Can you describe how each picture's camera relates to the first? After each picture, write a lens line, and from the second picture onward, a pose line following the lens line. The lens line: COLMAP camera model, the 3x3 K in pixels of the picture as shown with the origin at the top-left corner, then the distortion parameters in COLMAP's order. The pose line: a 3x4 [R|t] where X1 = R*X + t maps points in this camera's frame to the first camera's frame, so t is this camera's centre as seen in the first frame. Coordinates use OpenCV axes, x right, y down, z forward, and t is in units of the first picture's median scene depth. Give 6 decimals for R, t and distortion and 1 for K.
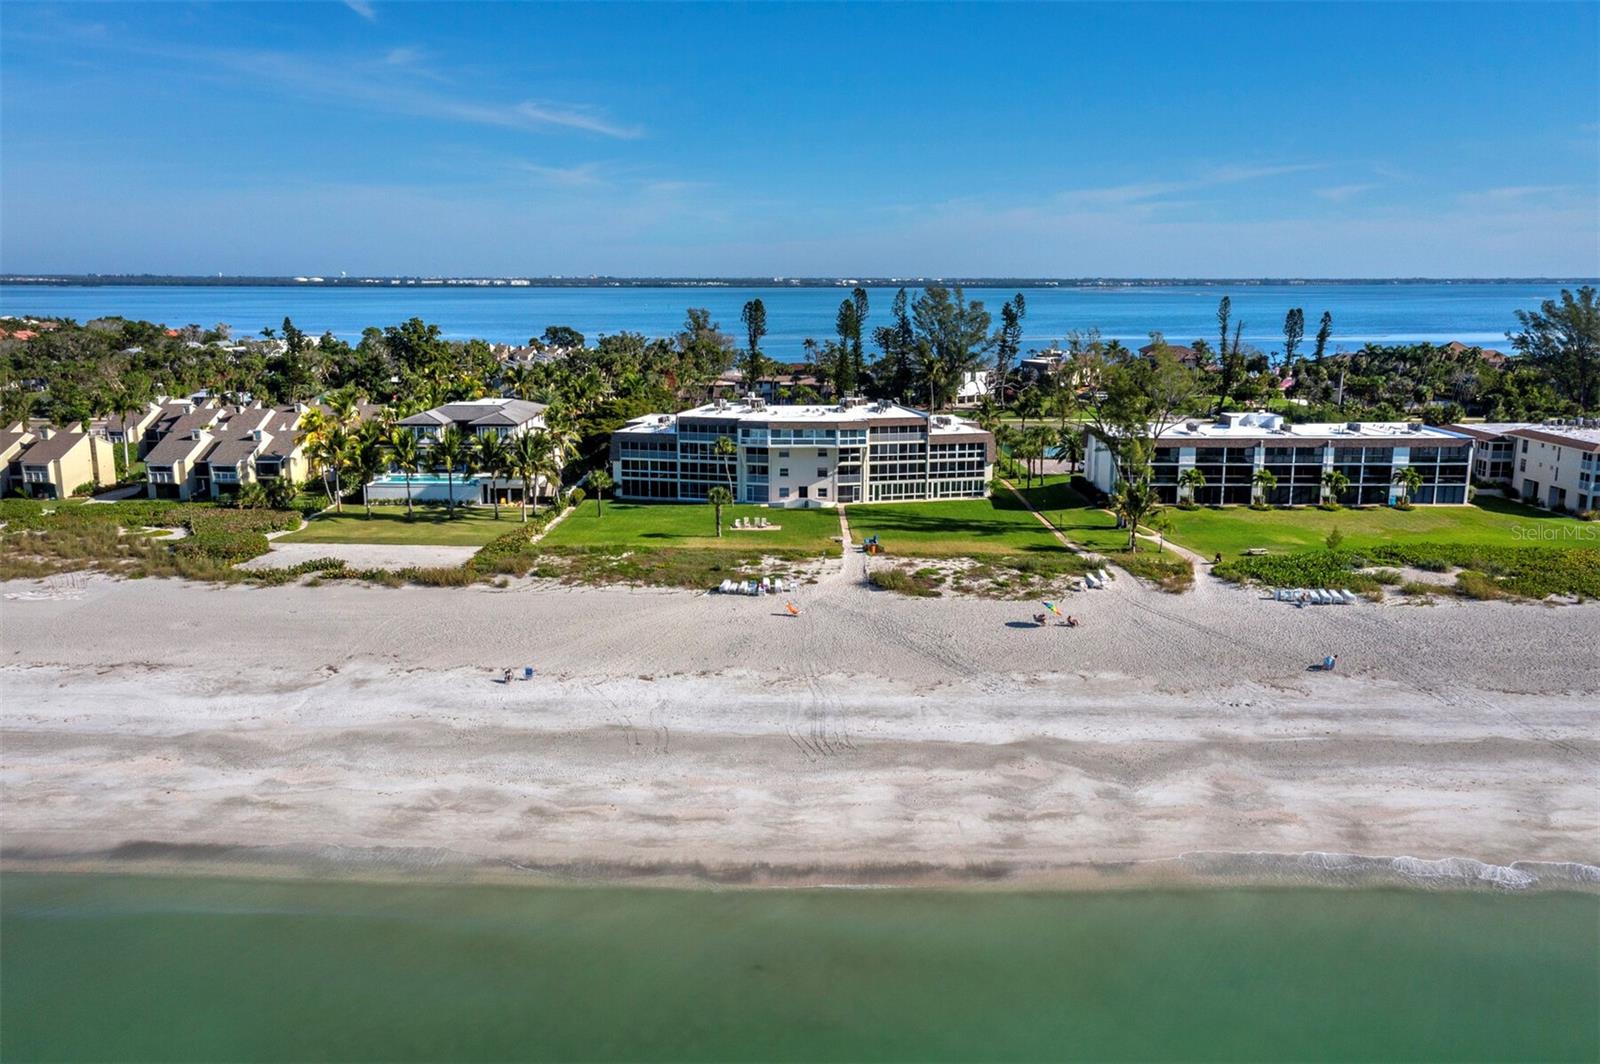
lens RADIAL K [[1274.5, 0, 800.0], [0, 1274.5, 532.0], [0, 0, 1]] dist [-0.008742, 0.049610]
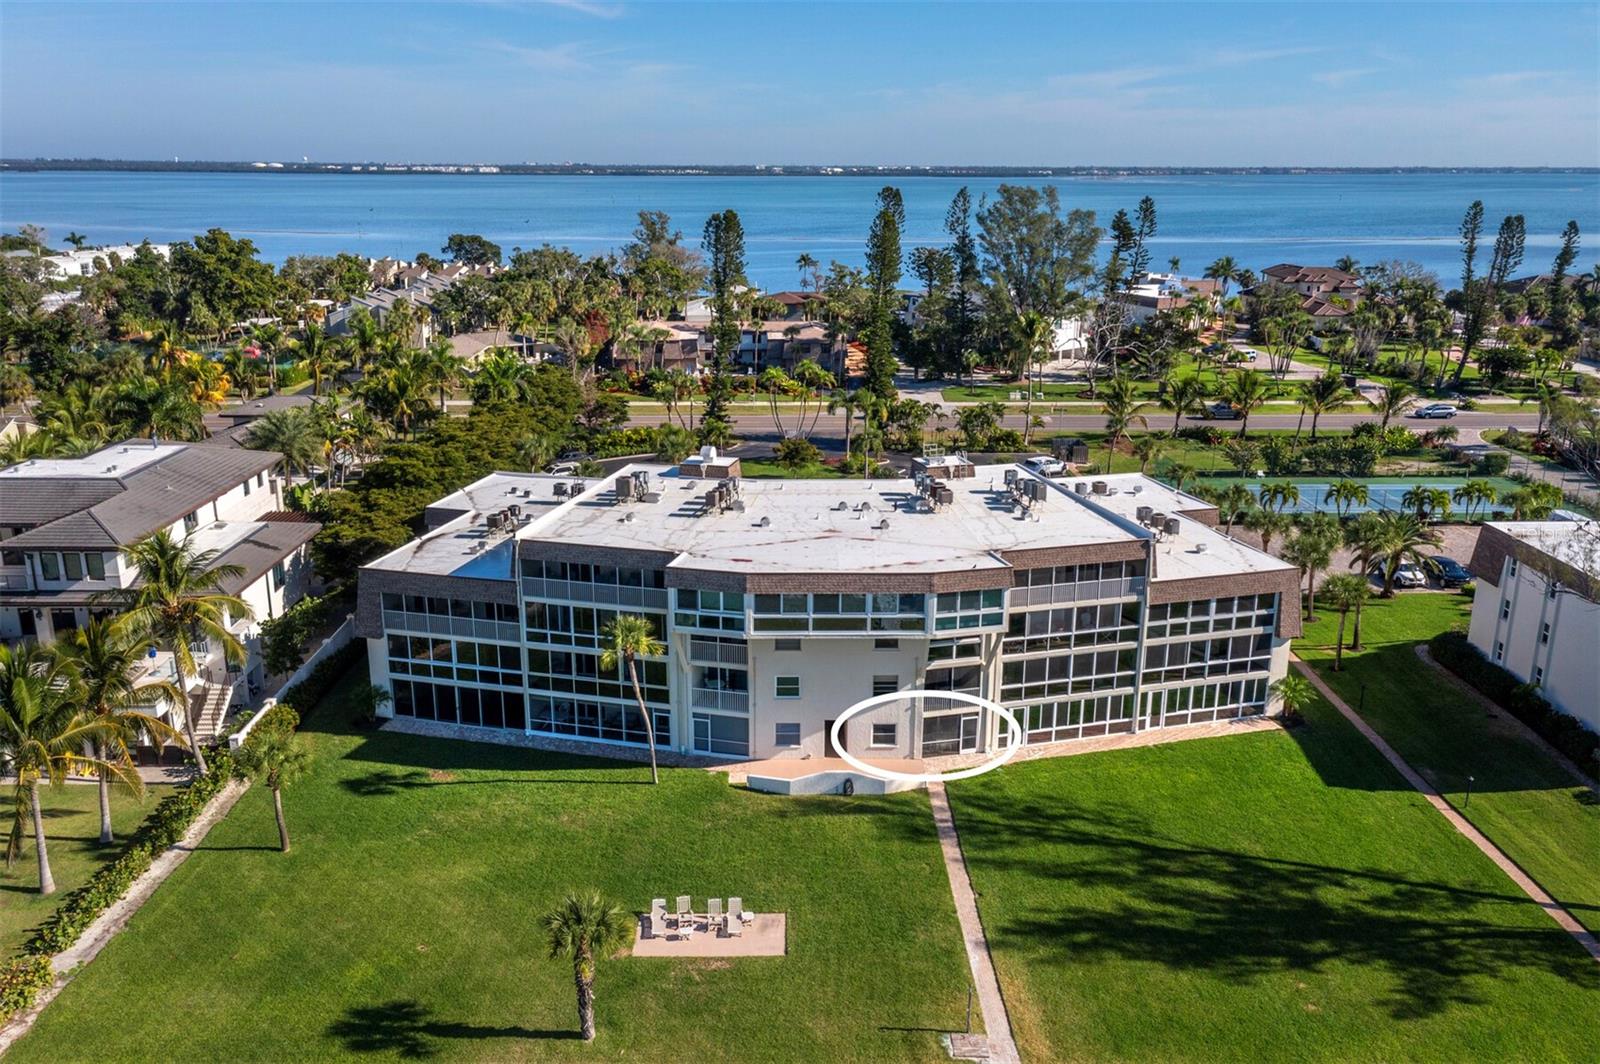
lens RADIAL K [[1267.7, 0, 800.0], [0, 1267.7, 532.0], [0, 0, 1]] dist [0.010071, 0.008178]
pose [[0.999906, -0.001086, 0.013702, -0.014423], [-0.000073, 0.996439, 0.084321, -0.130938], [-0.013745, -0.084314, 0.996344, 0.633314]]
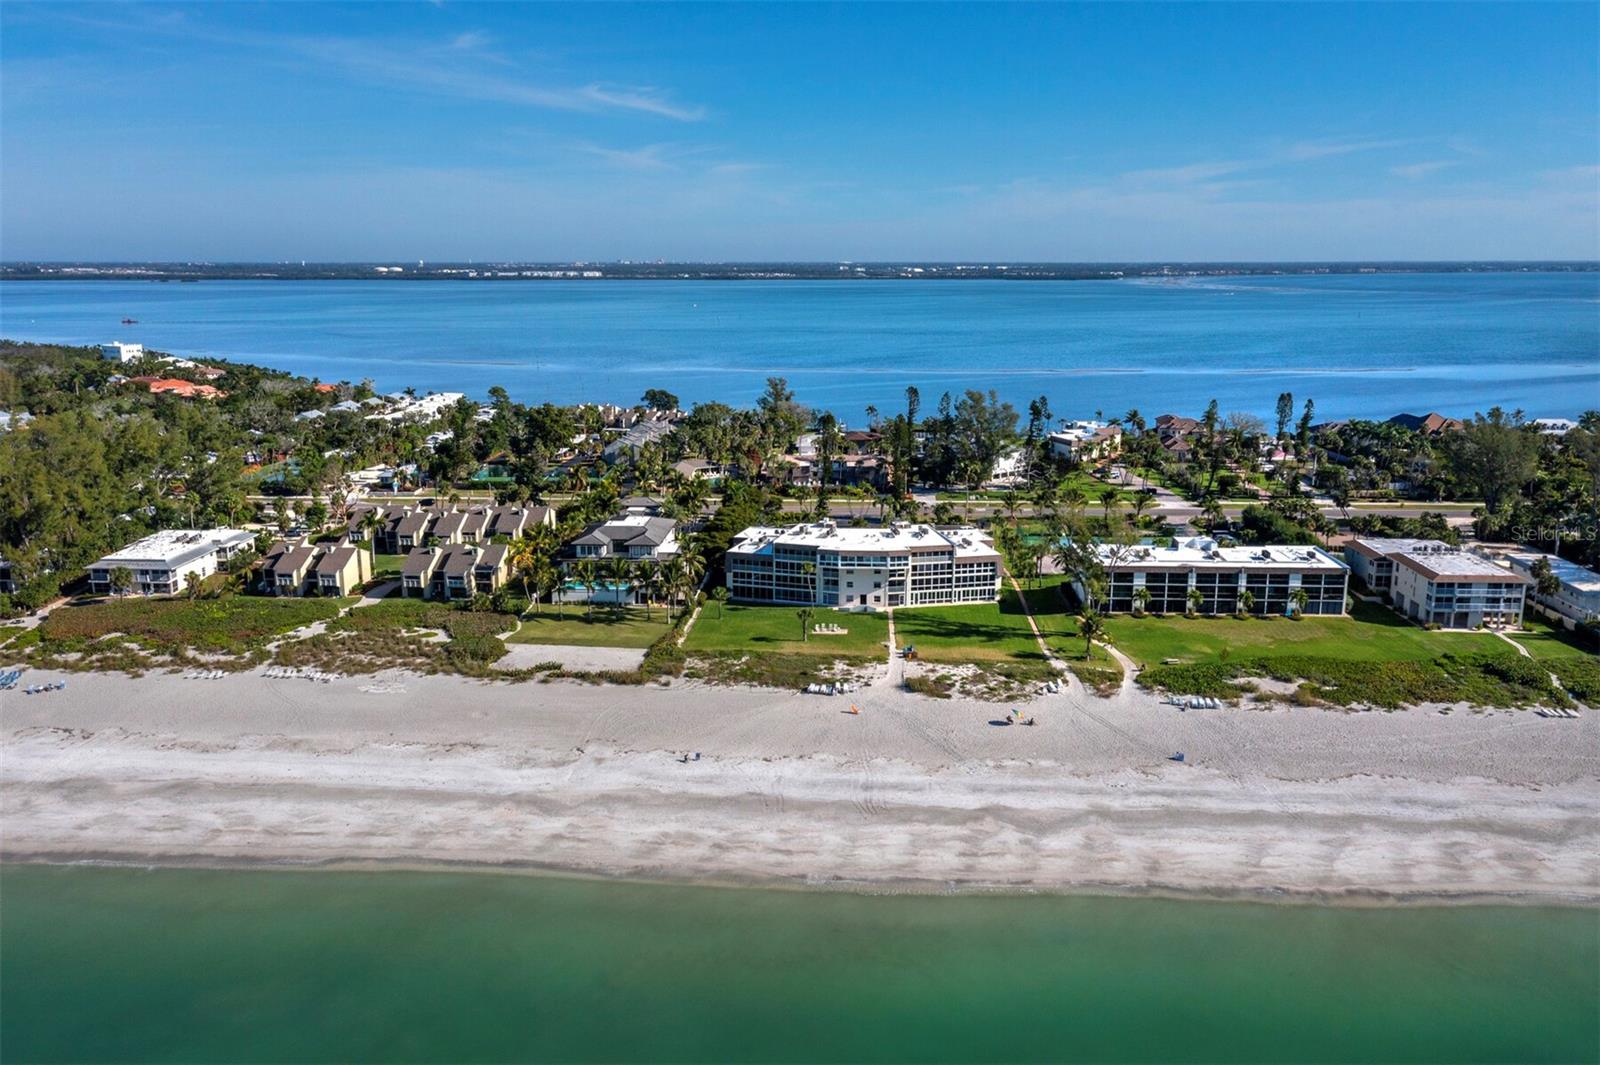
lens RADIAL K [[1274.5, 0, 800.0], [0, 1274.5, 532.5], [0, 0, 1]] dist [-0.008742, 0.049610]
pose [[0.998721, 0.008829, -0.049776, 0.002194], [-0.008005, 0.999828, 0.016724, -0.130463], [0.049915, -0.016304, 0.998620, -0.409521]]
